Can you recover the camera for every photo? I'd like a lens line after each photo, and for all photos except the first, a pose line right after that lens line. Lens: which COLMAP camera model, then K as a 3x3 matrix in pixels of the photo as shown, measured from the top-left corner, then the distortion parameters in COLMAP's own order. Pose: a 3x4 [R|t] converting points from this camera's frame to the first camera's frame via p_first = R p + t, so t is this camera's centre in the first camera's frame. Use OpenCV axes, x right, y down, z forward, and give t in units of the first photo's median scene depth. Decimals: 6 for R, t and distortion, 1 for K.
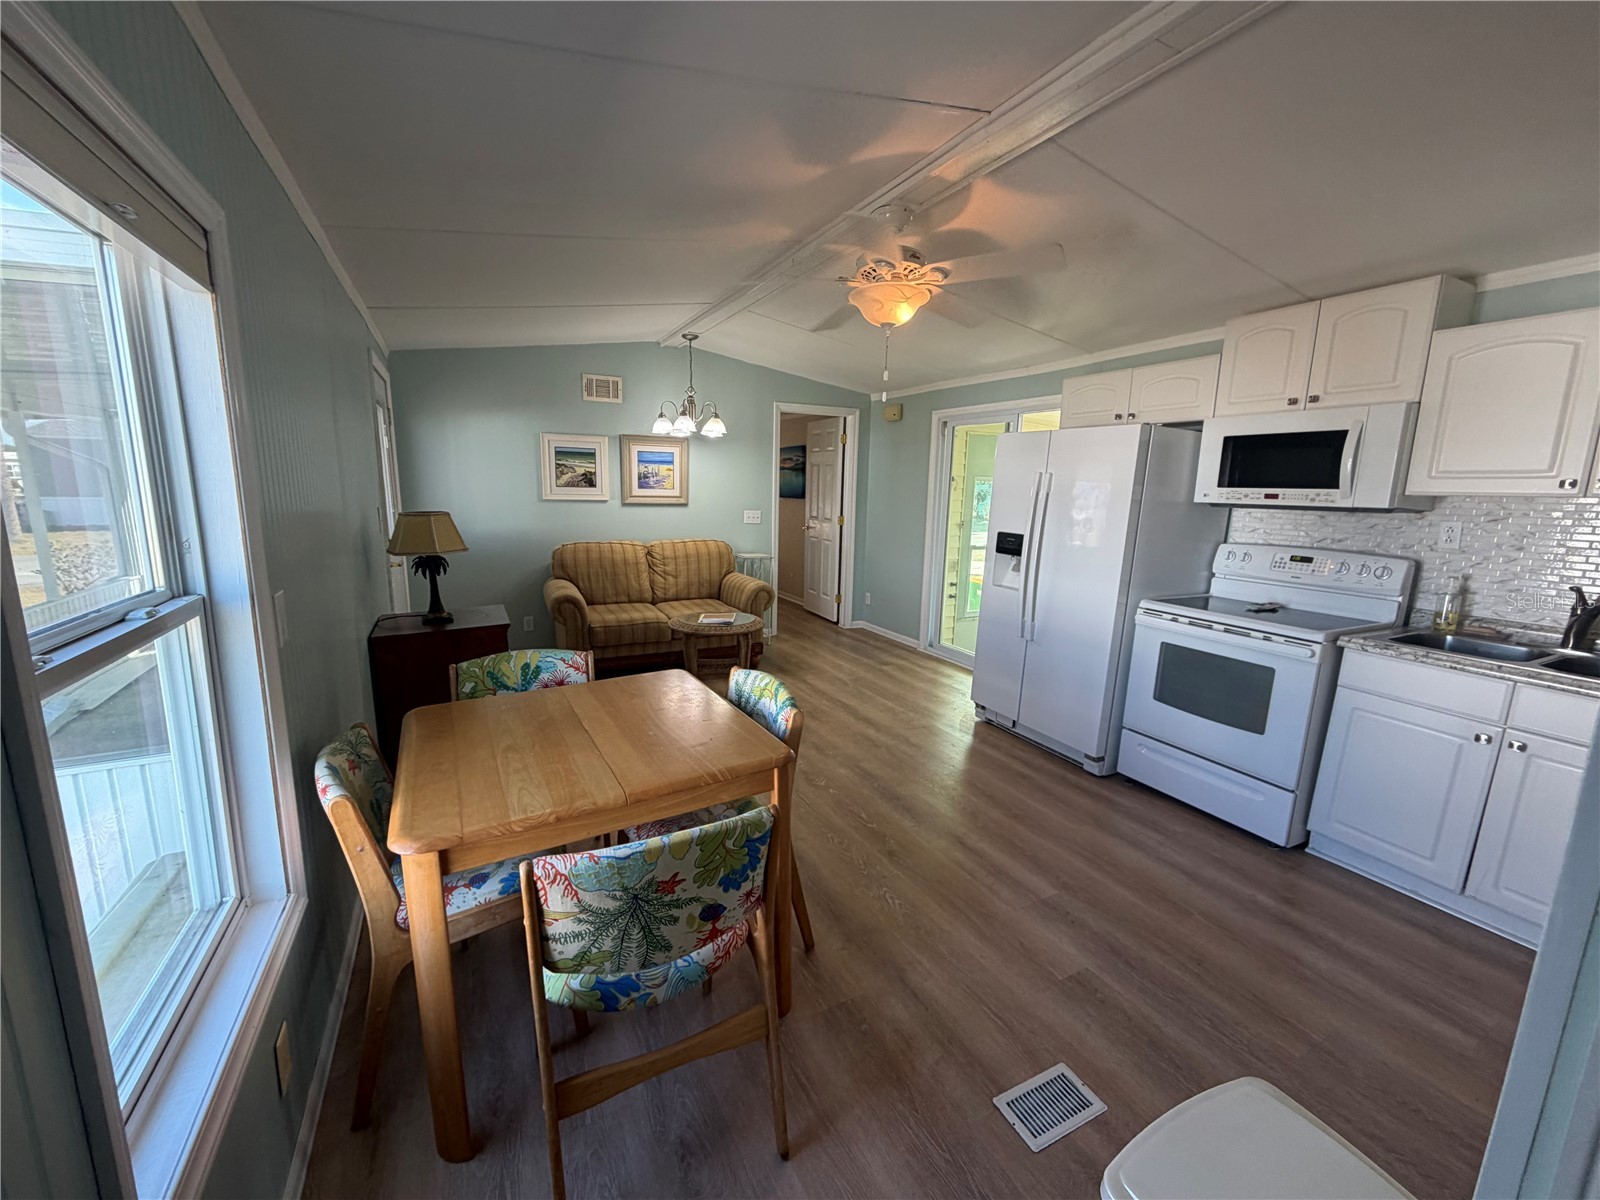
lens RADIAL K [[637.4, 0, 798.1], [0, 637.4, 597.5], [0, 0, 1]] dist [0.000613, -0.001265]
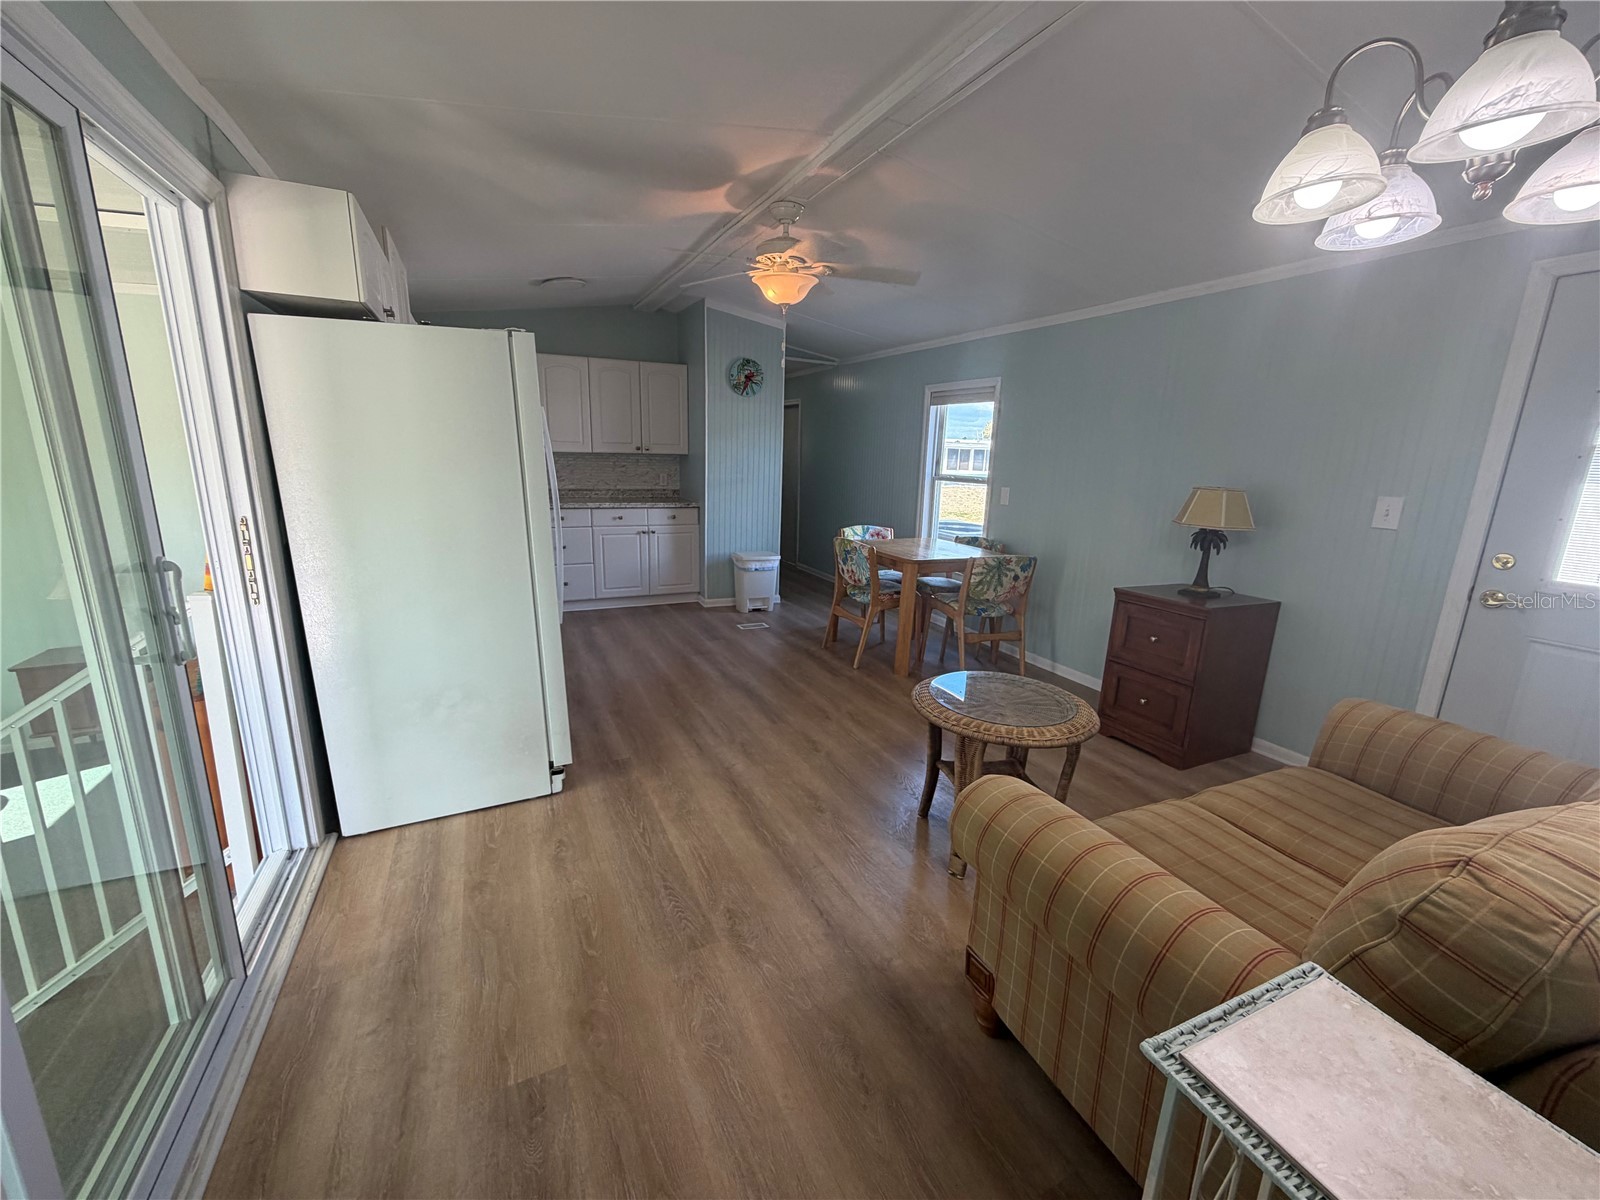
lens RADIAL K [[637.4, 0, 795.6], [0, 637.4, 600.5], [0, 0, 1]] dist [0.000613, -0.001265]
pose [[-0.998215, -0.055980, 0.020830, 0.052688], [-0.042896, 0.914558, 0.402174, -0.337495], [-0.041564, 0.400562, -0.915326, 1.960970]]
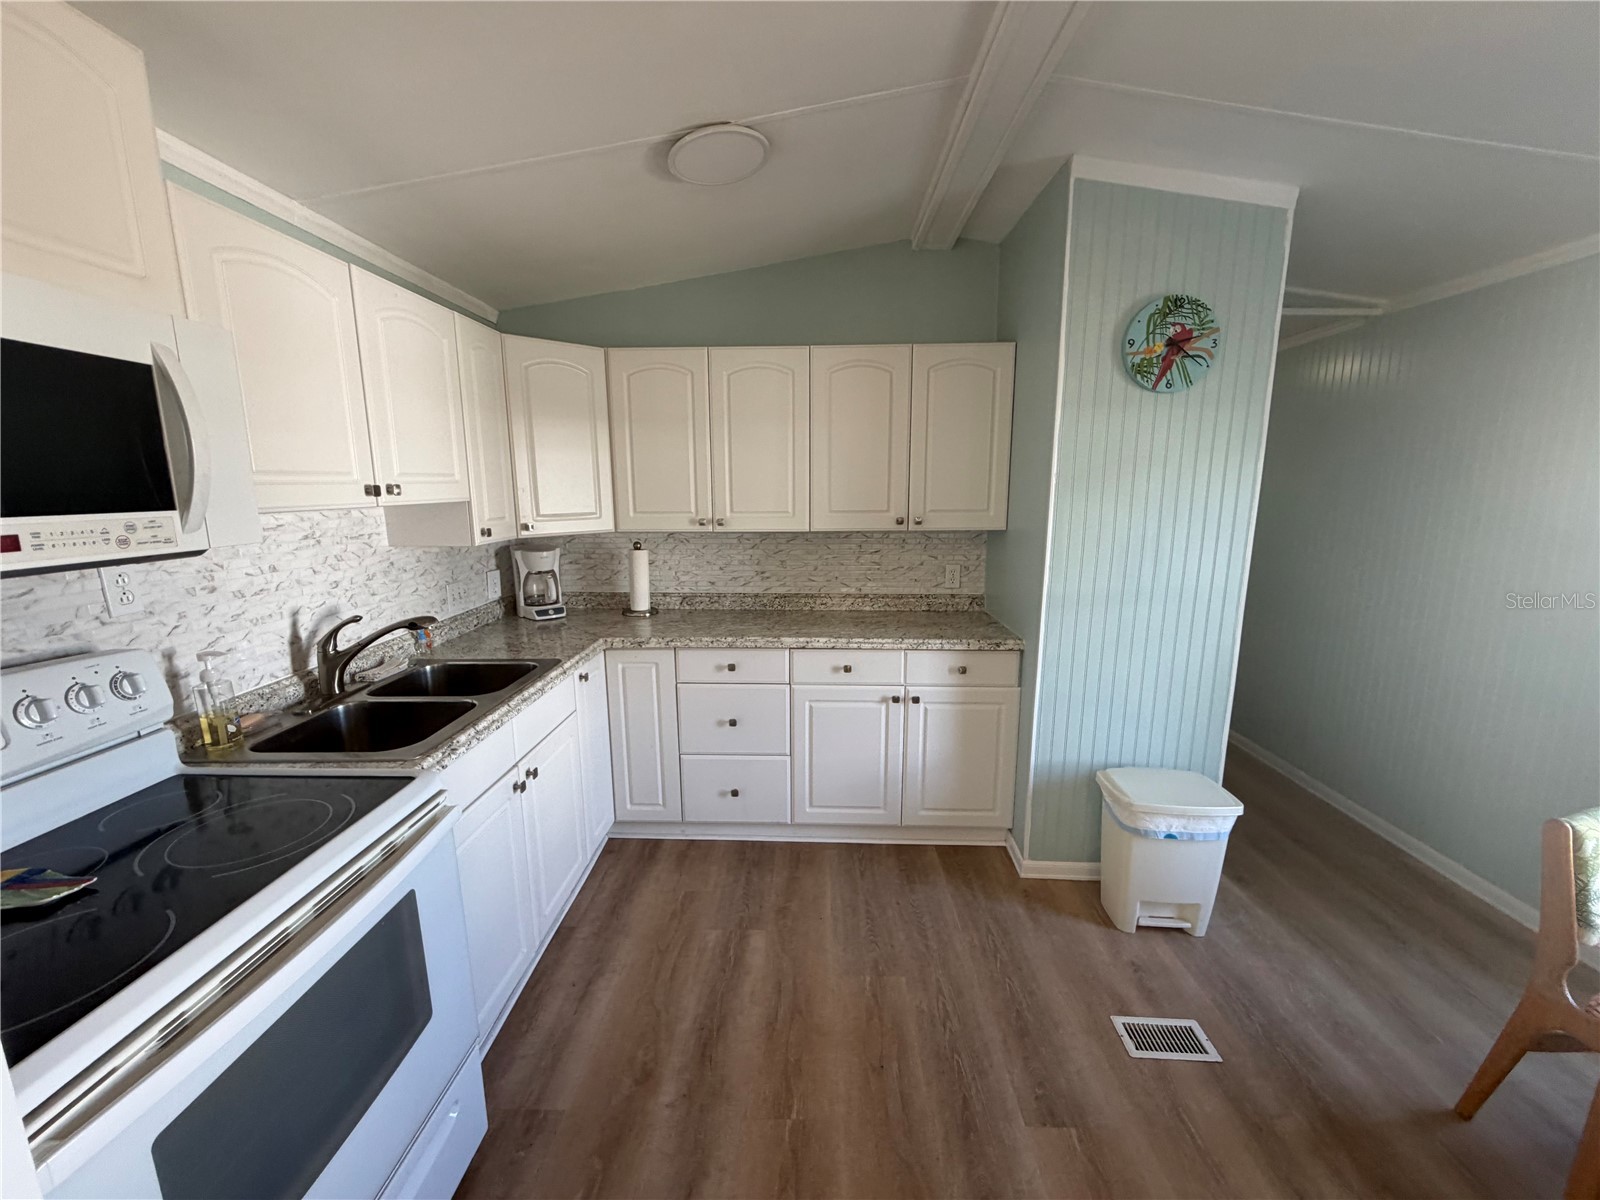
lens RADIAL K [[637.4, 0, 798.1], [0, 637.4, 599.2], [0, 0, 1]] dist [0.000613, -0.001265]
pose [[-0.869583, -0.105326, 0.482423, 0.243717], [0.072108, 0.939427, 0.335078, -0.190805], [-0.488493, 0.326165, -0.809315, 0.977706]]
